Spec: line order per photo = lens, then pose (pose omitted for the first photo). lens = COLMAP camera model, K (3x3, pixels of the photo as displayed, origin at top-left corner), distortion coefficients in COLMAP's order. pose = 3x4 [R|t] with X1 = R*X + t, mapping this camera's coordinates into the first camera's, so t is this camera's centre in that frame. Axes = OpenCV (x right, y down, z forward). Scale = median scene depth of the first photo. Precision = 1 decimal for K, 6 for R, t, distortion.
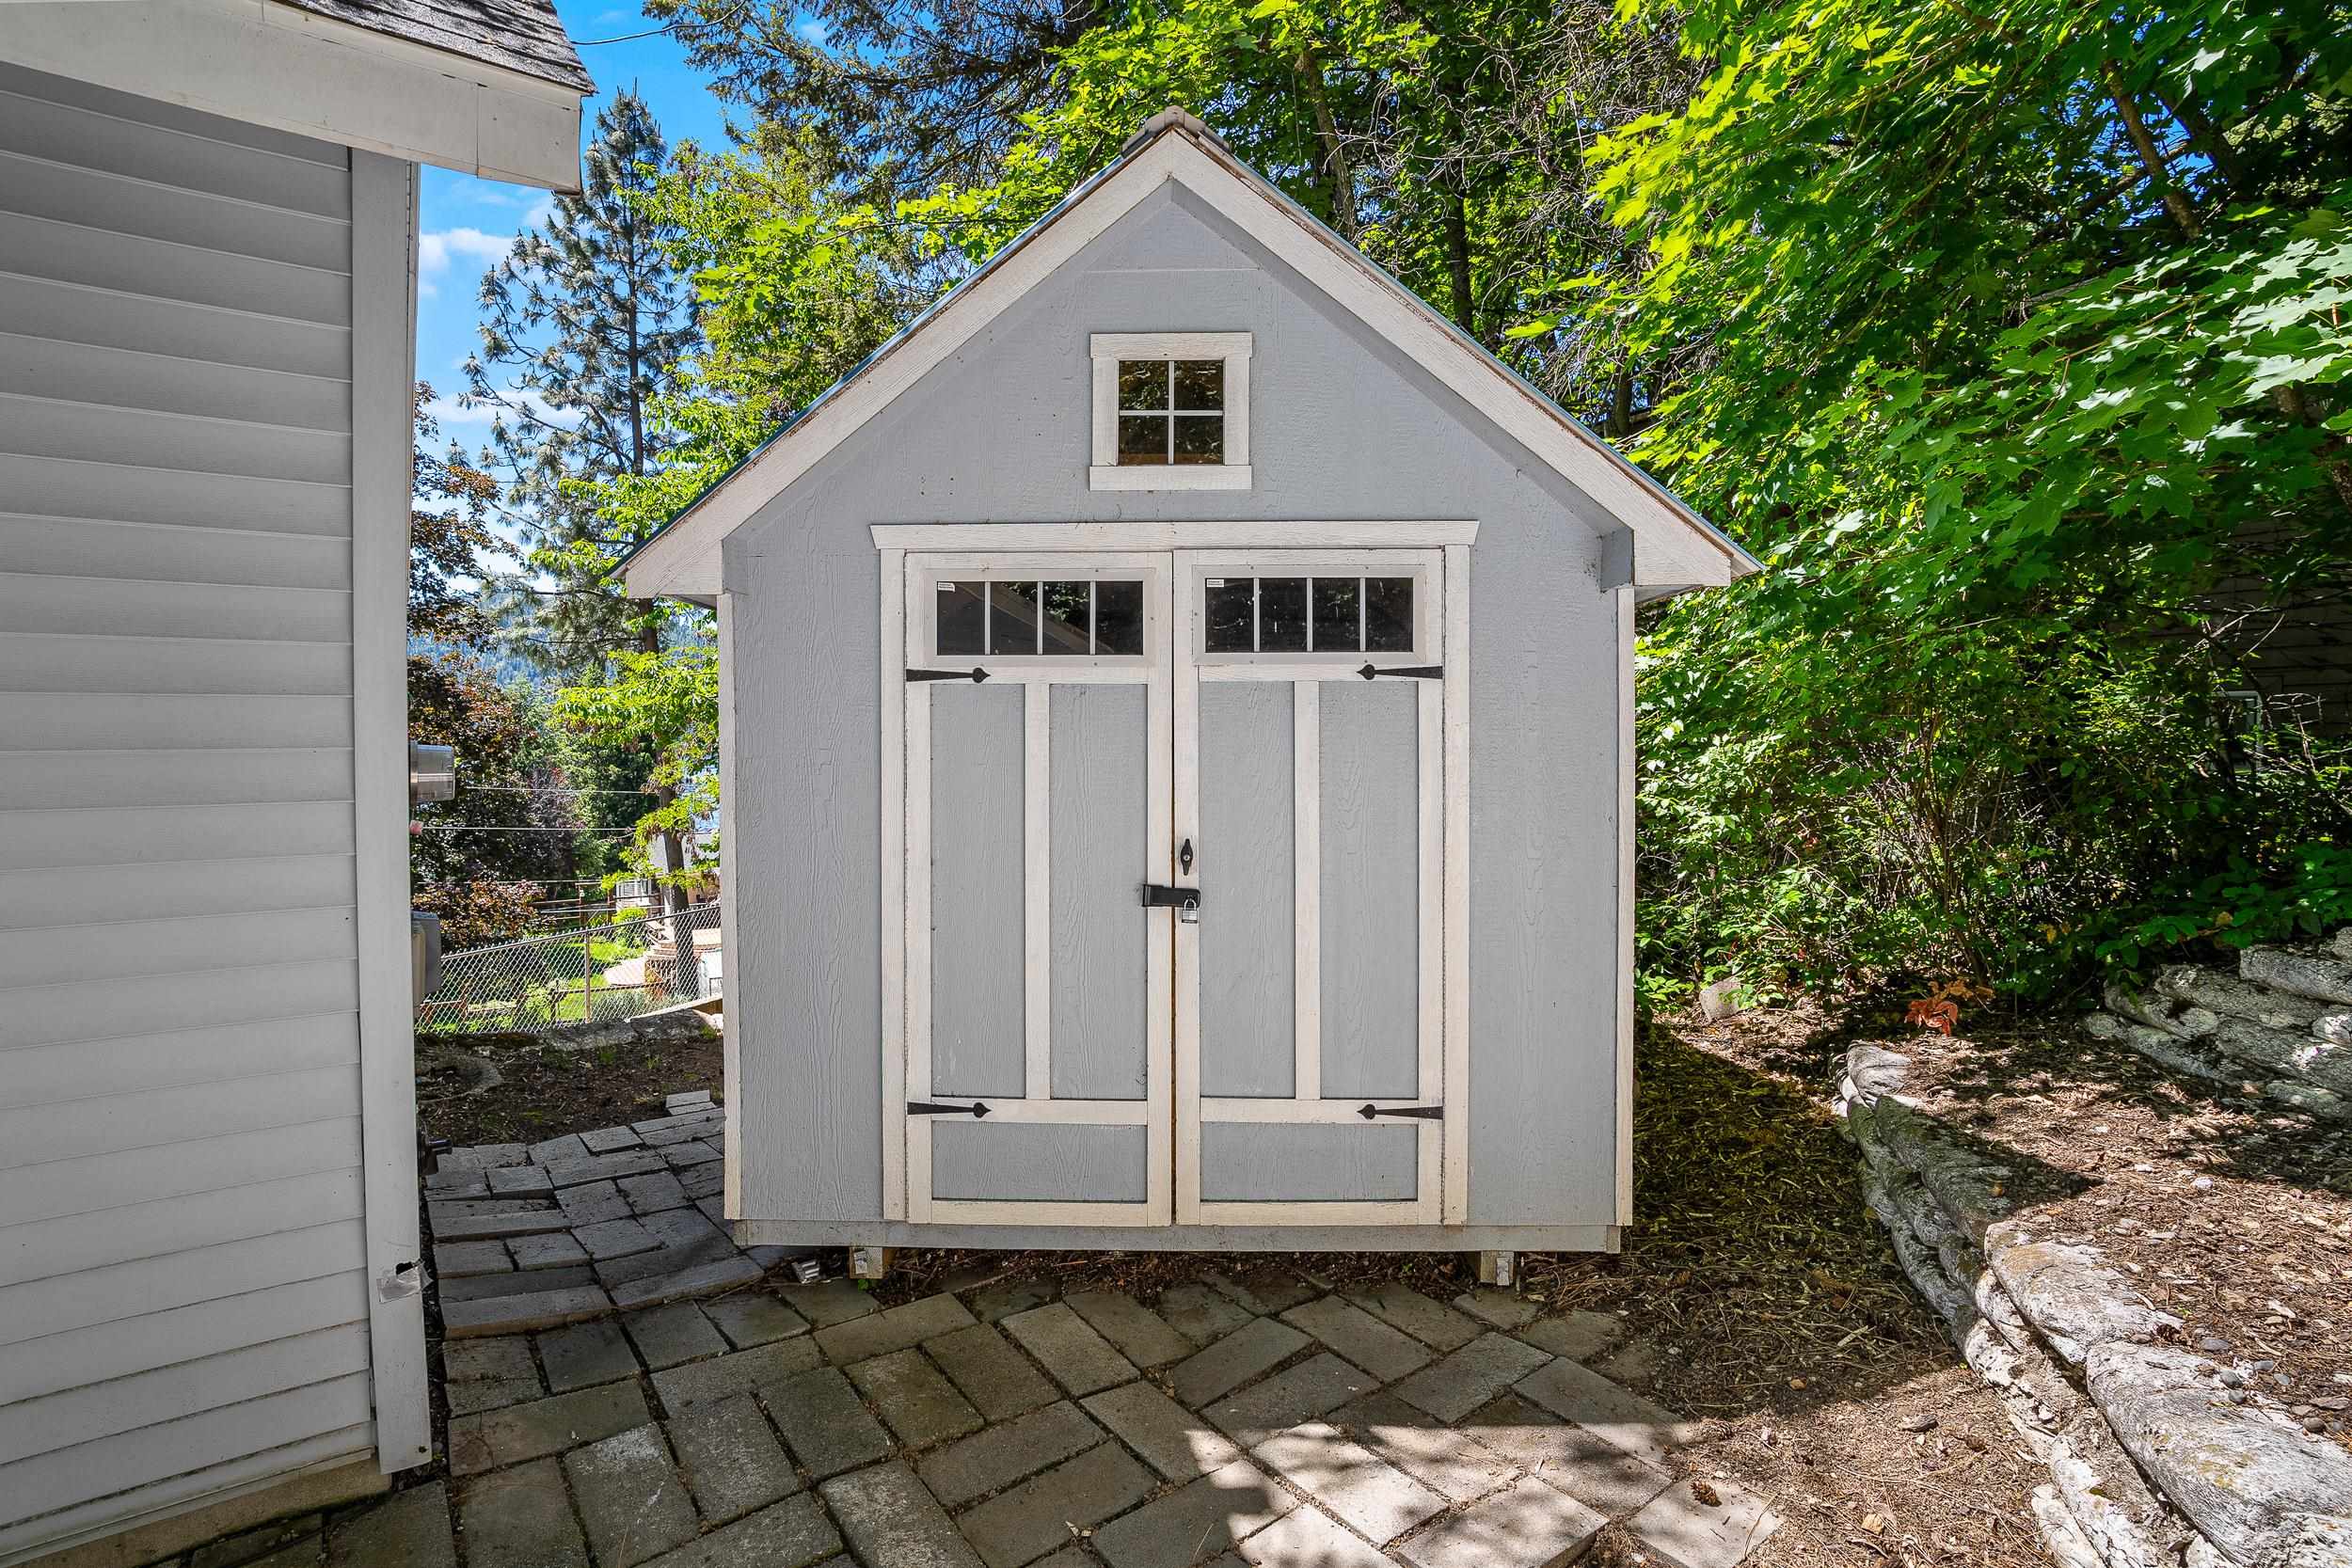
lens RADIAL K [[1123.4, 0, 1176.0], [0, 1123.4, 784.0], [0, 0, 1]] dist [-0.014454, 0.000225]
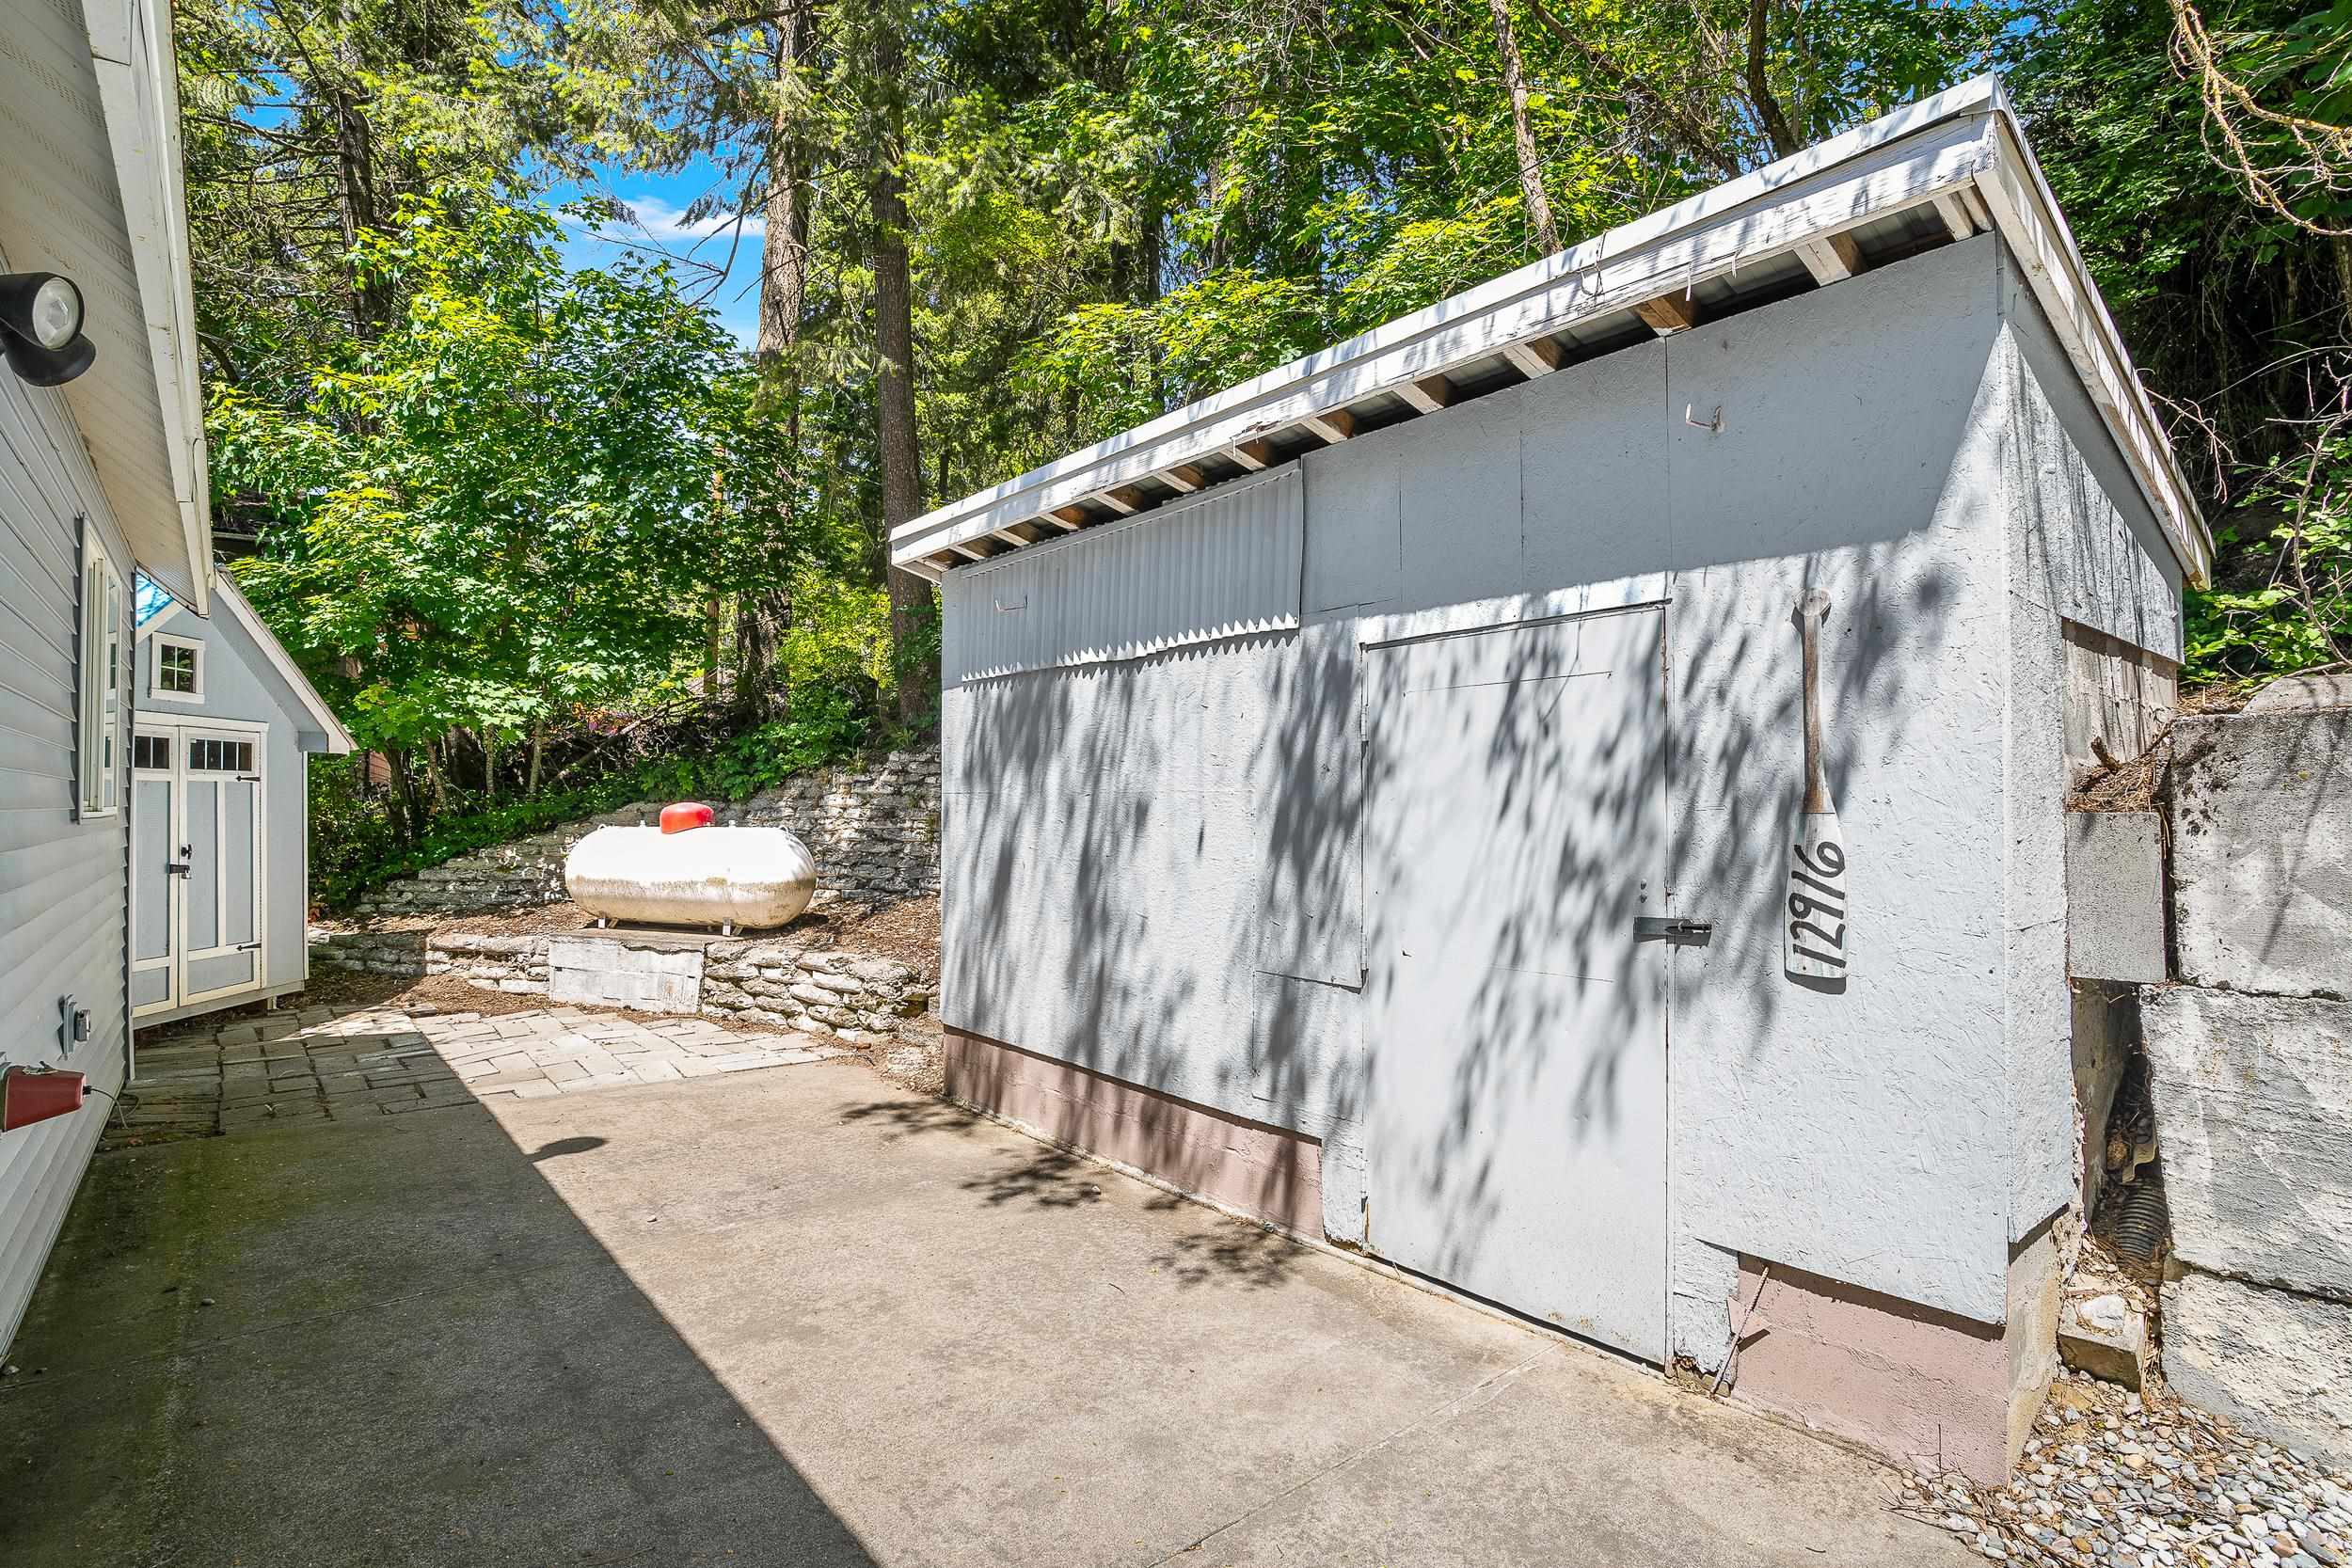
lens RADIAL K [[1123.4, 0, 1176.0], [0, 1123.4, 784.0], [0, 0, 1]] dist [-0.014454, 0.000225]
pose [[-0.095558, 0.021154, 0.995199, -2.604490], [0.033962, 0.999261, -0.017979, 0.033672], [-0.994844, 0.032080, -0.096206, -0.916261]]
